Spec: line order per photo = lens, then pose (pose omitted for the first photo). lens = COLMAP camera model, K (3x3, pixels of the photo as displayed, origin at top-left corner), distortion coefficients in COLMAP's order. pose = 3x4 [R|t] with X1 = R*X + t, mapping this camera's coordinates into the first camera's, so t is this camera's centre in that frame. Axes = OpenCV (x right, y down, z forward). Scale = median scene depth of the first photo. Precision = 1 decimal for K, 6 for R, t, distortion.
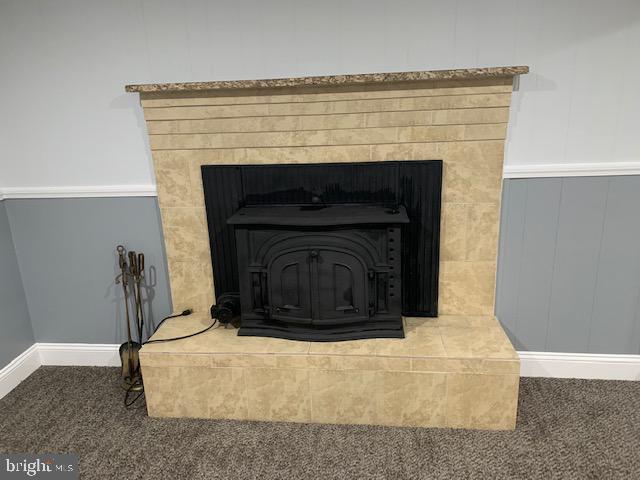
lens RADIAL K [[485.7, 0, 320.0], [0, 485.7, 240.0], [0, 0, 1]] dist [0.103667, -0.163523]
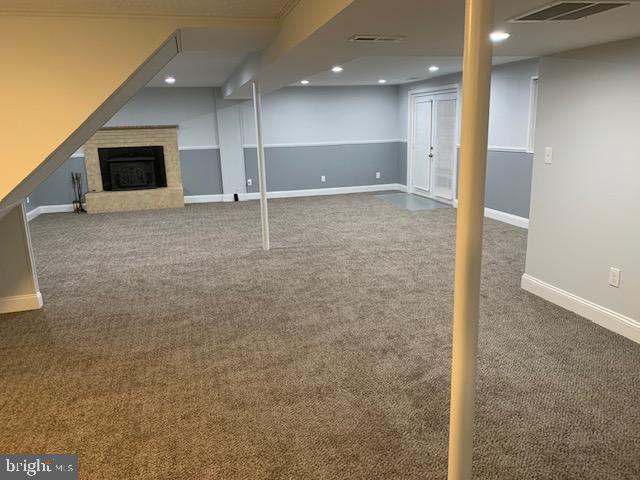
lens RADIAL K [[492.8, 0, 318.2], [0, 492.8, 235.8], [0, 0, 1]] dist [0.085266, -0.174215]
pose [[0.936360, -0.069411, 0.344109, -0.019077], [0.093772, 0.994093, -0.054642, 0.926922], [-0.338284, 0.083433, 0.937338, -3.252945]]
